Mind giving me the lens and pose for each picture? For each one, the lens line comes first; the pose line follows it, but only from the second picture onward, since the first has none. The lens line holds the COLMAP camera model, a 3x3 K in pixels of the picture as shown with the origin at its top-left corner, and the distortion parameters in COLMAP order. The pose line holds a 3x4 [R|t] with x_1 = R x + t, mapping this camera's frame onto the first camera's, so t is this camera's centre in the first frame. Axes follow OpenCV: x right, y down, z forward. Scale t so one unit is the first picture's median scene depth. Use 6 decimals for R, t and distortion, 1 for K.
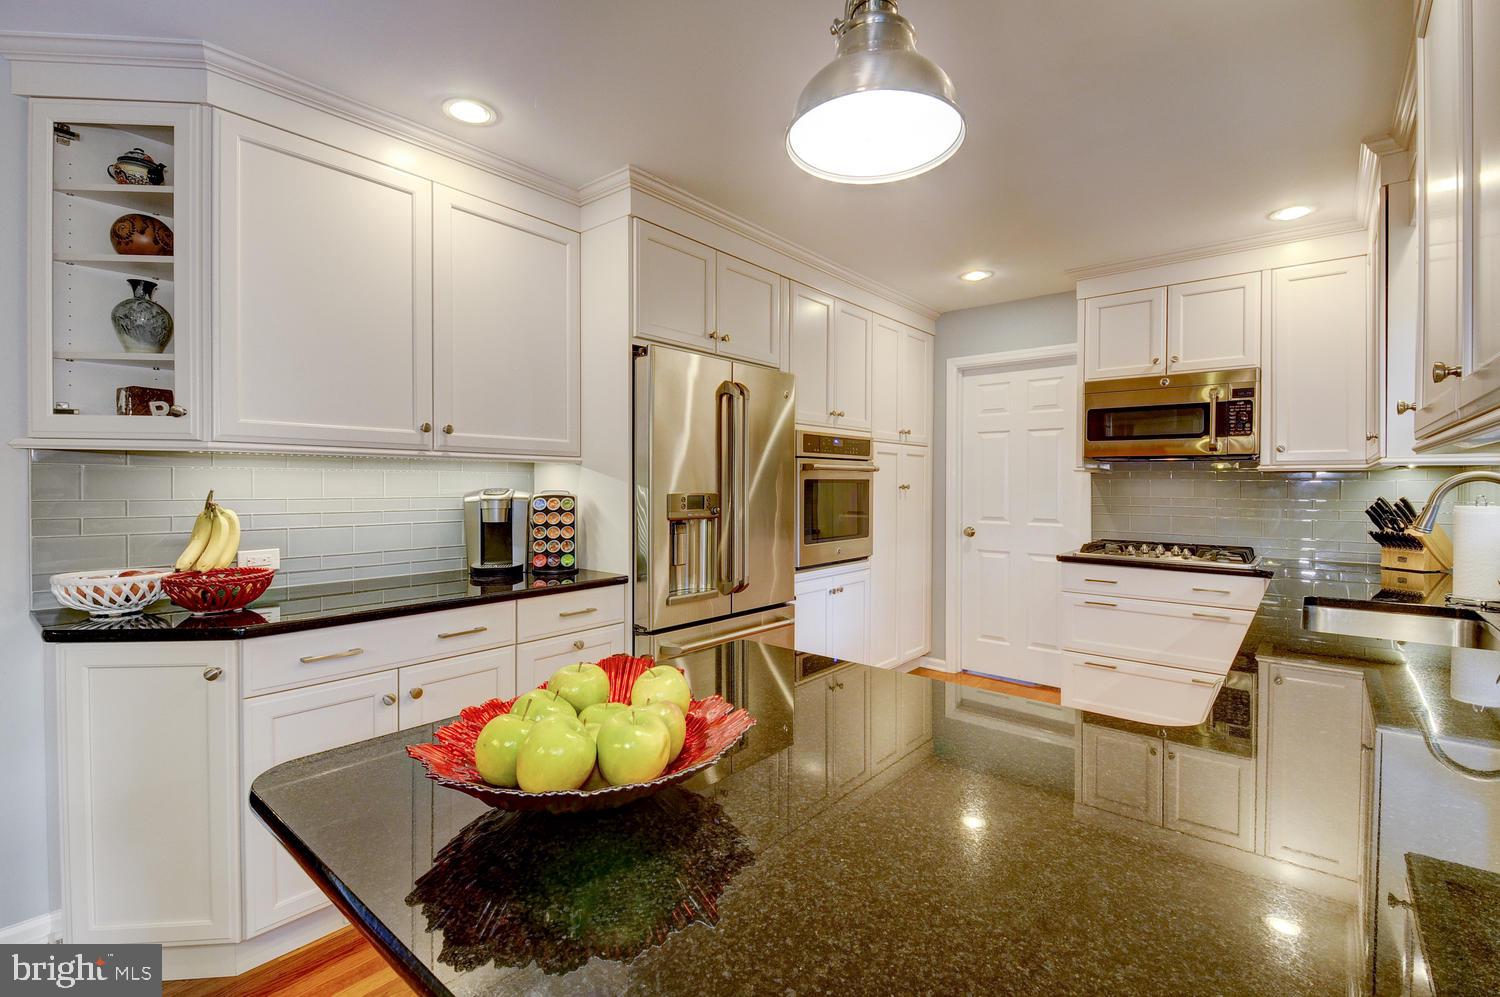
lens RADIAL K [[665.1, 0, 751.8], [0, 665.1, 491.1], [0, 0, 1]] dist [0.002230, -0.000230]
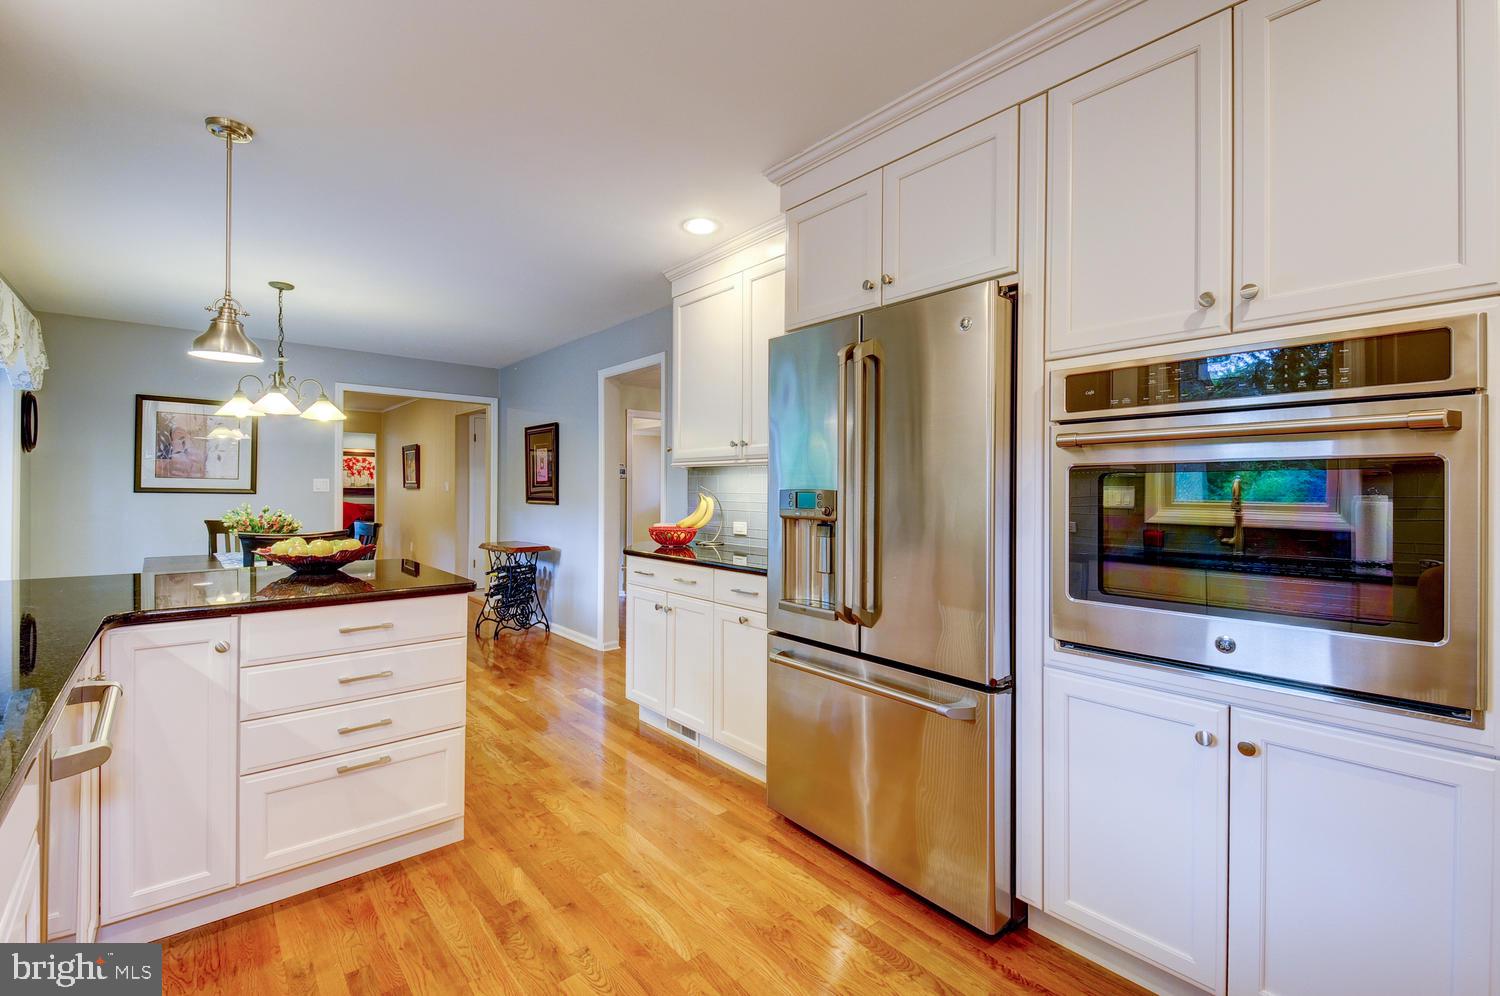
lens RADIAL K [[665.1, 0, 753.4], [0, 665.1, 485.8], [0, 0, 1]] dist [0.002230, -0.000230]
pose [[-0.155286, -0.007429, -0.987842, 0.597162], [-0.018230, 0.999823, -0.004654, 0.004205], [0.987701, 0.017286, -0.155394, 0.826383]]
